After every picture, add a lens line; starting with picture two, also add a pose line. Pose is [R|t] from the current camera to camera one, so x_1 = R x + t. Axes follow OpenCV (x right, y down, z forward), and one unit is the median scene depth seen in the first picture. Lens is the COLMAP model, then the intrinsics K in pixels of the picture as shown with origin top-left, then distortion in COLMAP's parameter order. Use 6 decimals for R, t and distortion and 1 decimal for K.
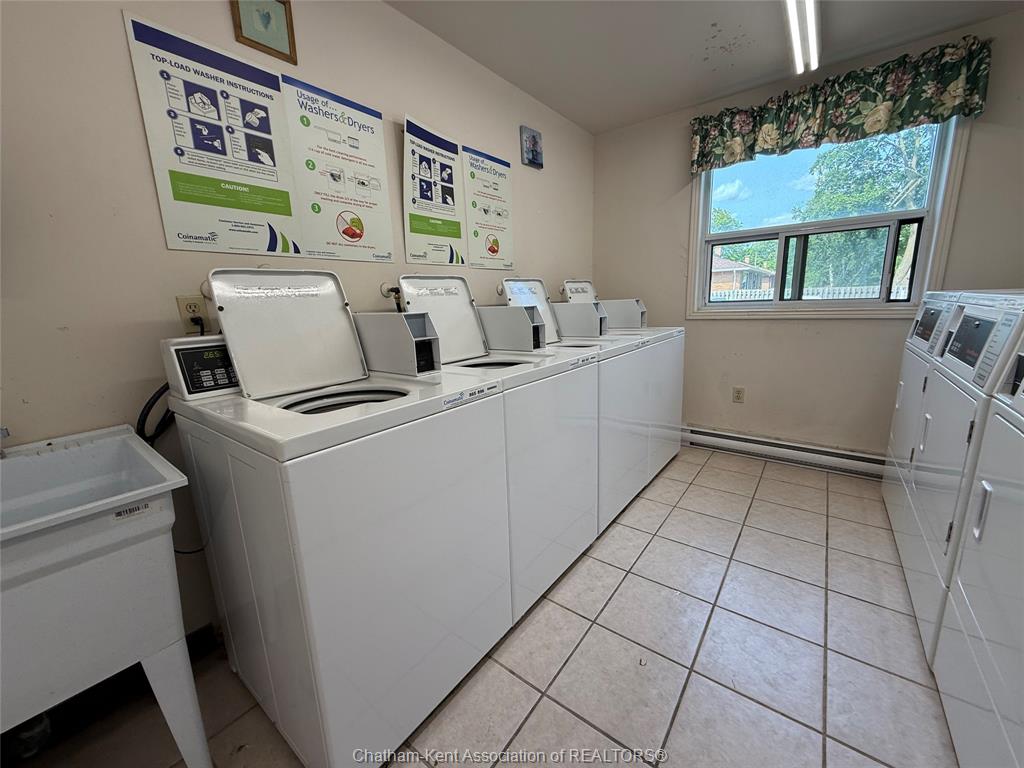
lens RADIAL K [[407.1, 0, 511.6], [0, 407.1, 384.6], [0, 0, 1]] dist [-0.001106, -0.000070]
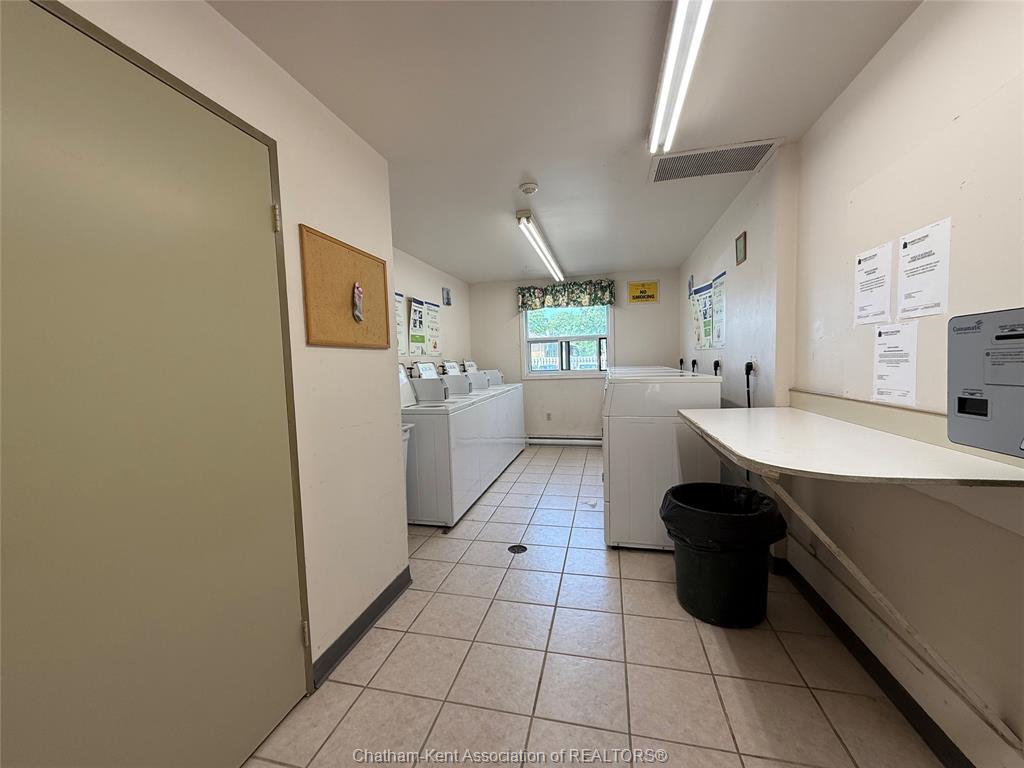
lens RADIAL K [[407.1, 0, 513.0], [0, 407.1, 385.8], [0, 0, 1]] dist [-0.001106, -0.000070]
pose [[0.912530, -0.022657, 0.408383, -0.536679], [0.085112, 0.987126, -0.135418, 0.169989], [-0.400057, 0.158331, 0.902710, -0.975963]]
